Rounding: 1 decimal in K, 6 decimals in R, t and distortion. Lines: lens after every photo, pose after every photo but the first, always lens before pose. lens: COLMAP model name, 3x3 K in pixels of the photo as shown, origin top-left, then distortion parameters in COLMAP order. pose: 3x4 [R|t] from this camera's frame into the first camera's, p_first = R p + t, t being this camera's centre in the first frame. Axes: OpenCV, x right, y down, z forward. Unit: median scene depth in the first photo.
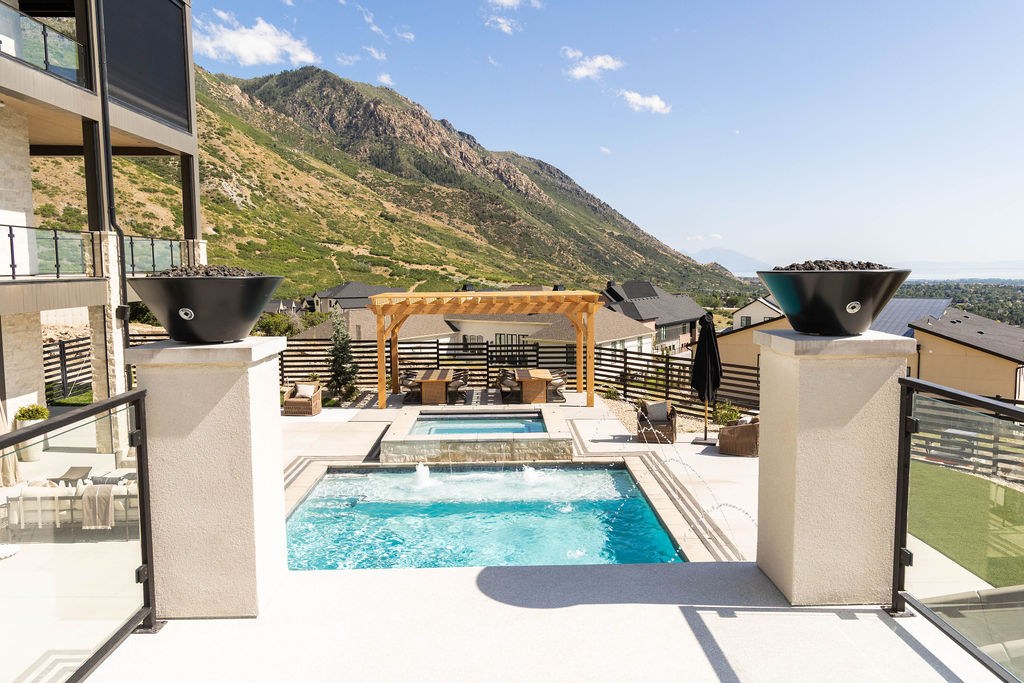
lens RADIAL K [[768.1, 0, 522.1], [0, 768.1, 340.3], [0, 0, 1]] dist [-0.001665, 0.000327]
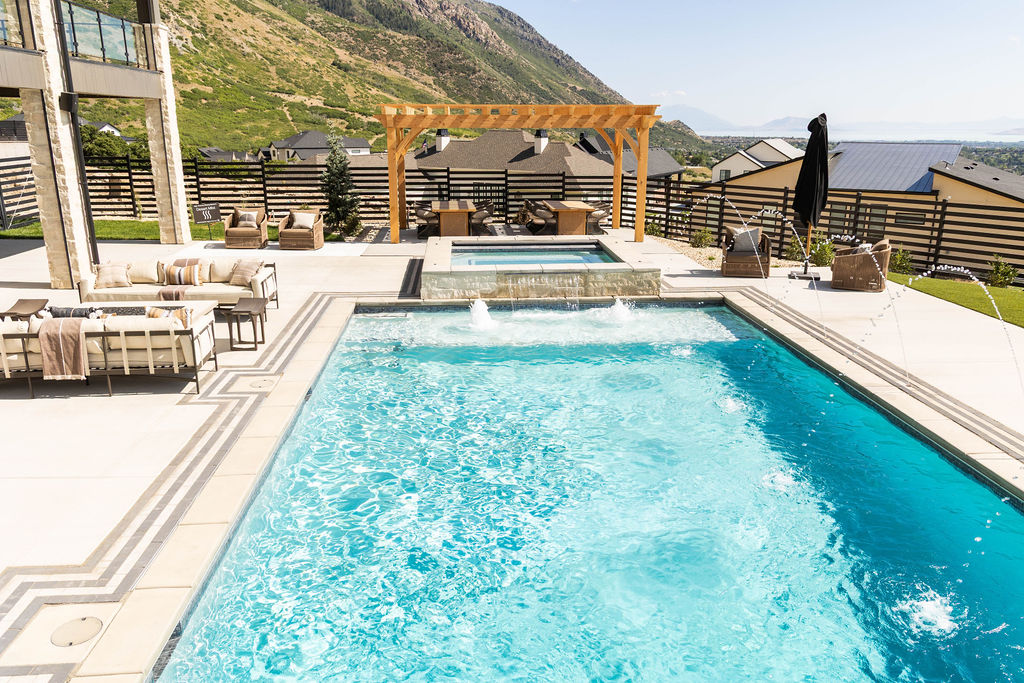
lens RADIAL K [[763.0, 0, 526.0], [0, 763.0, 339.9], [0, 0, 1]] dist [-0.005317, 0.001373]
pose [[0.998388, -0.003804, 0.056636, -0.088979], [-0.006527, 0.983441, 0.181109, 0.041971], [-0.056387, -0.181186, 0.981831, 0.154246]]
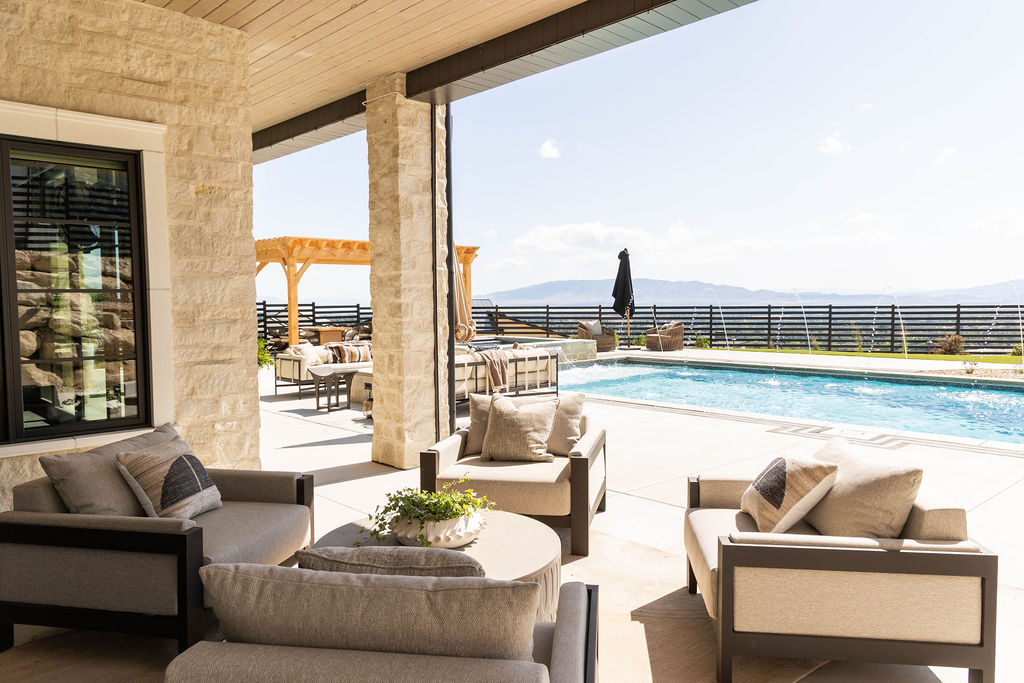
lens RADIAL K [[718.1, 0, 518.6], [0, 718.1, 345.0], [0, 0, 1]] dist [0.032114, -0.000746]
pose [[0.743931, -0.042969, 0.666873, -0.578240], [0.065724, 0.997797, -0.009026, 0.100476], [-0.665016, 0.050545, 0.745117, 0.172067]]
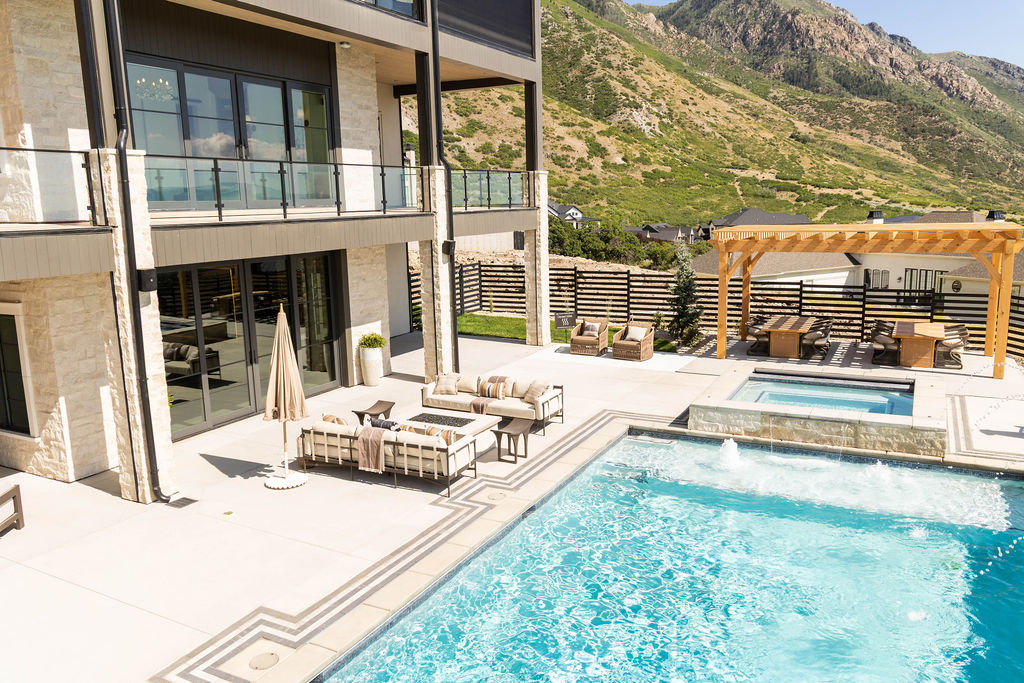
lens RADIAL K [[768.1, 0, 522.1], [0, 768.1, 340.3], [0, 0, 1]] dist [-0.001665, 0.000327]
pose [[0.872719, 0.072769, -0.482769, 0.043970], [-0.027080, 0.994523, 0.100952, -0.014874], [0.487471, -0.075030, 0.869910, 0.126034]]
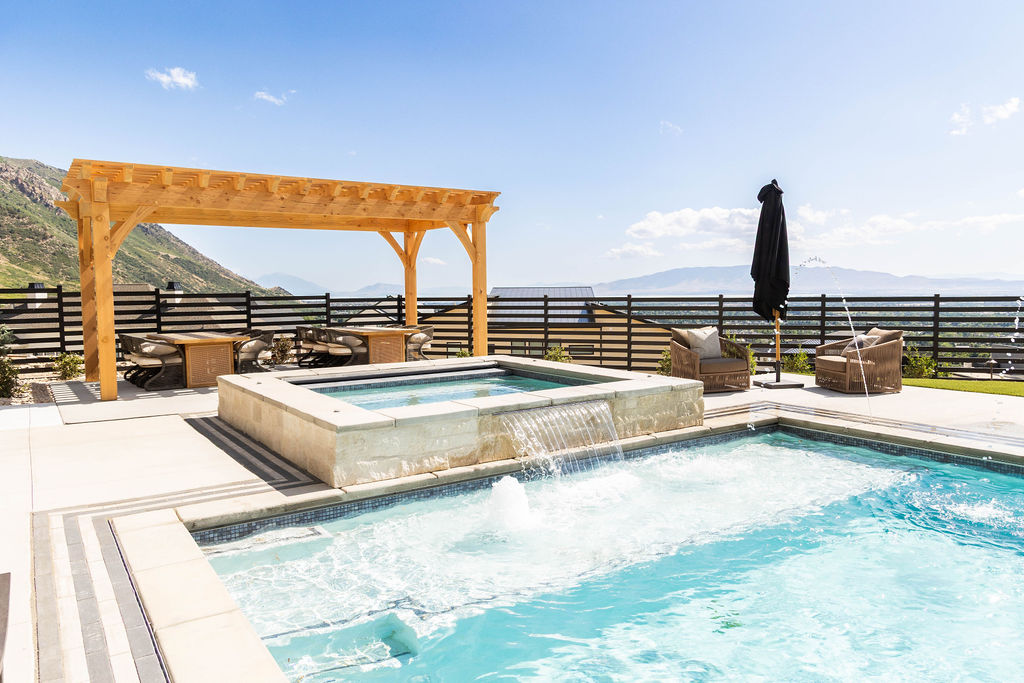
lens RADIAL K [[718.1, 0, 518.6], [0, 718.1, 345.0], [0, 0, 1]] dist [0.032114, -0.000746]
pose [[0.844777, -0.041118, 0.533536, -0.212224], [0.051848, 0.998642, -0.005132, 0.072431], [-0.532600, 0.031998, 0.845762, 0.489448]]
